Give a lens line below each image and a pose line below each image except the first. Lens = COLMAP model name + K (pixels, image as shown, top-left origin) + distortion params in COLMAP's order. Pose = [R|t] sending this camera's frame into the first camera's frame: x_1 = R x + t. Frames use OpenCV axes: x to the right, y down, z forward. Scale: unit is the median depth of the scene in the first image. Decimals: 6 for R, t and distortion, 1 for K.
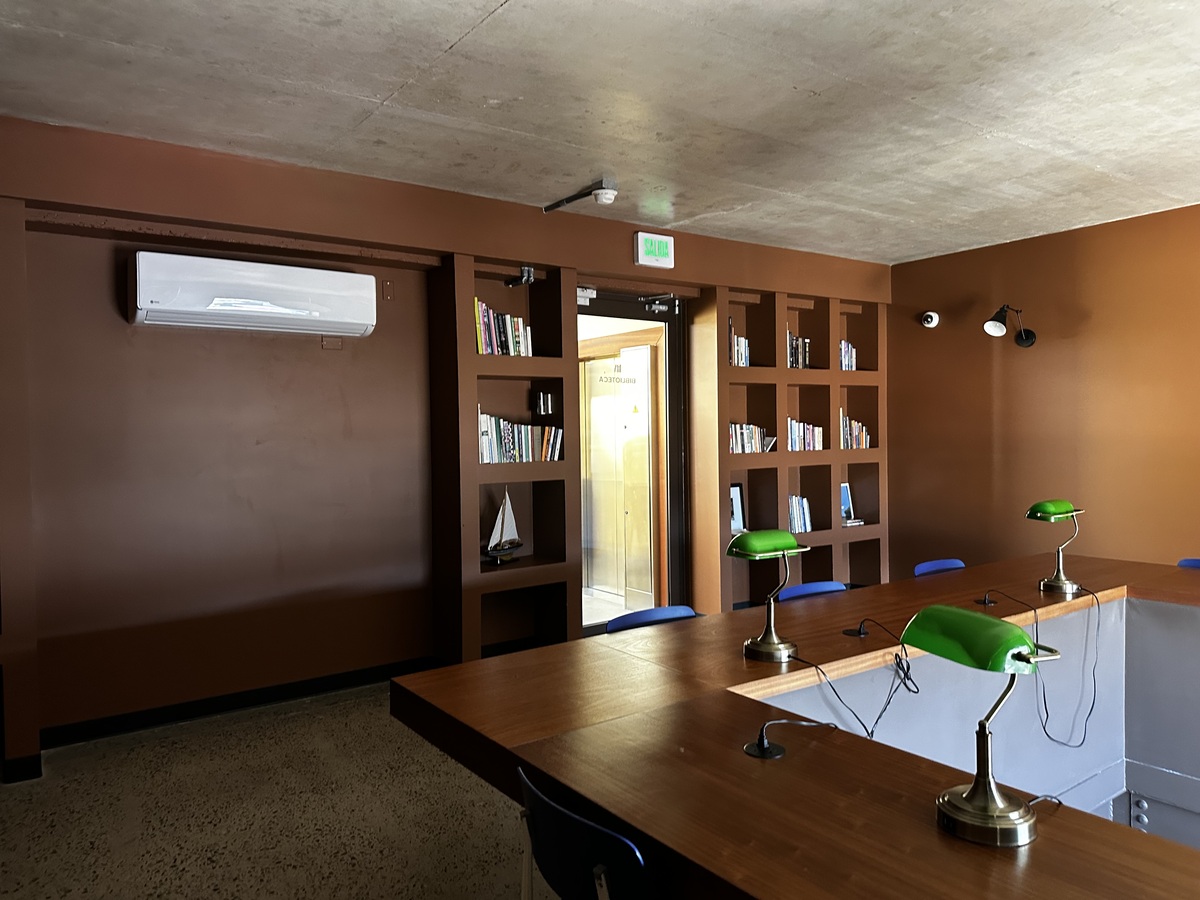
lens RADIAL K [[838.3, 0, 598.0], [0, 838.3, 449.7], [0, 0, 1]] dist [0.066607, -0.071130]
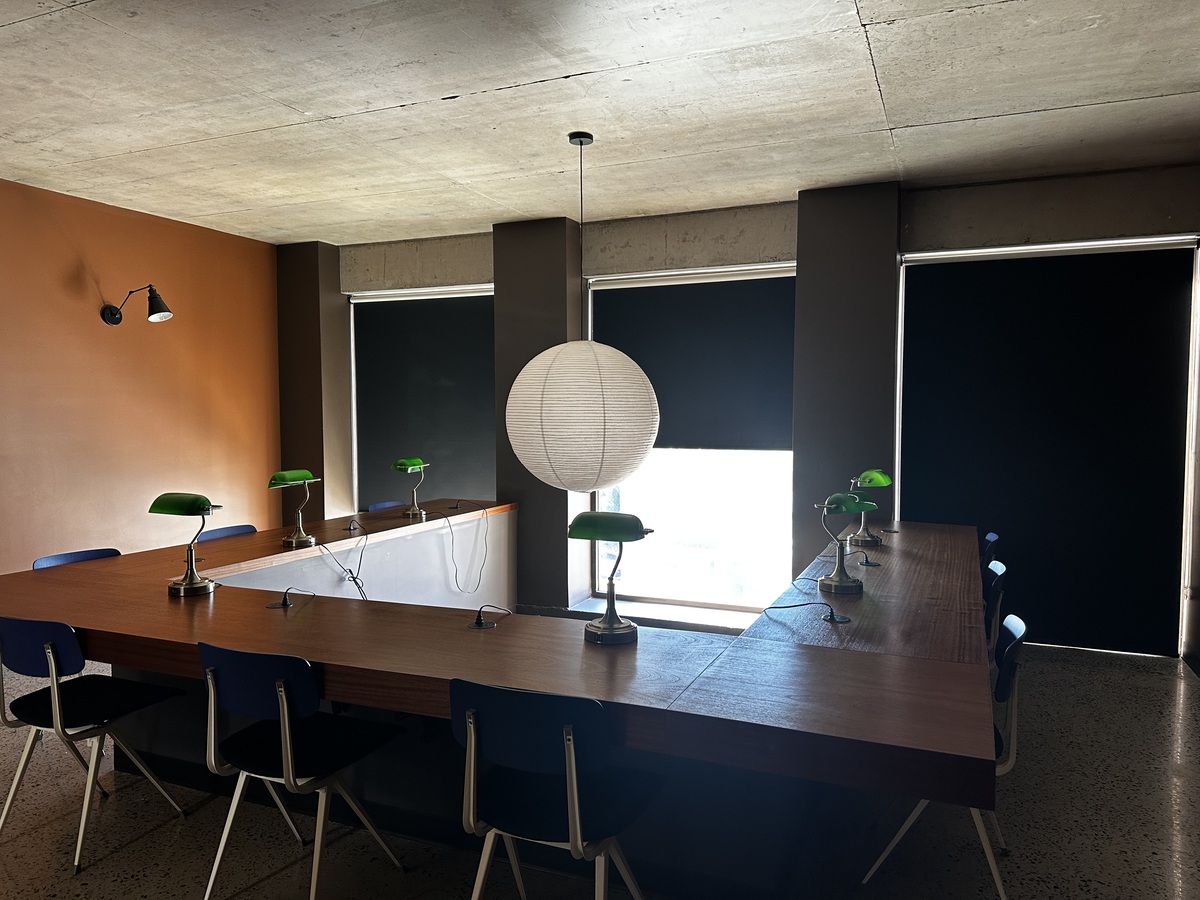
lens RADIAL K [[838.3, 0, 599.2], [0, 838.3, 451.6], [0, 0, 1]] dist [0.066607, -0.071130]
pose [[-0.508311, -0.018587, 0.860973, -0.496640], [0.038559, 0.998273, 0.044316, 0.010723], [-0.860310, 0.055724, -0.506717, 1.102890]]
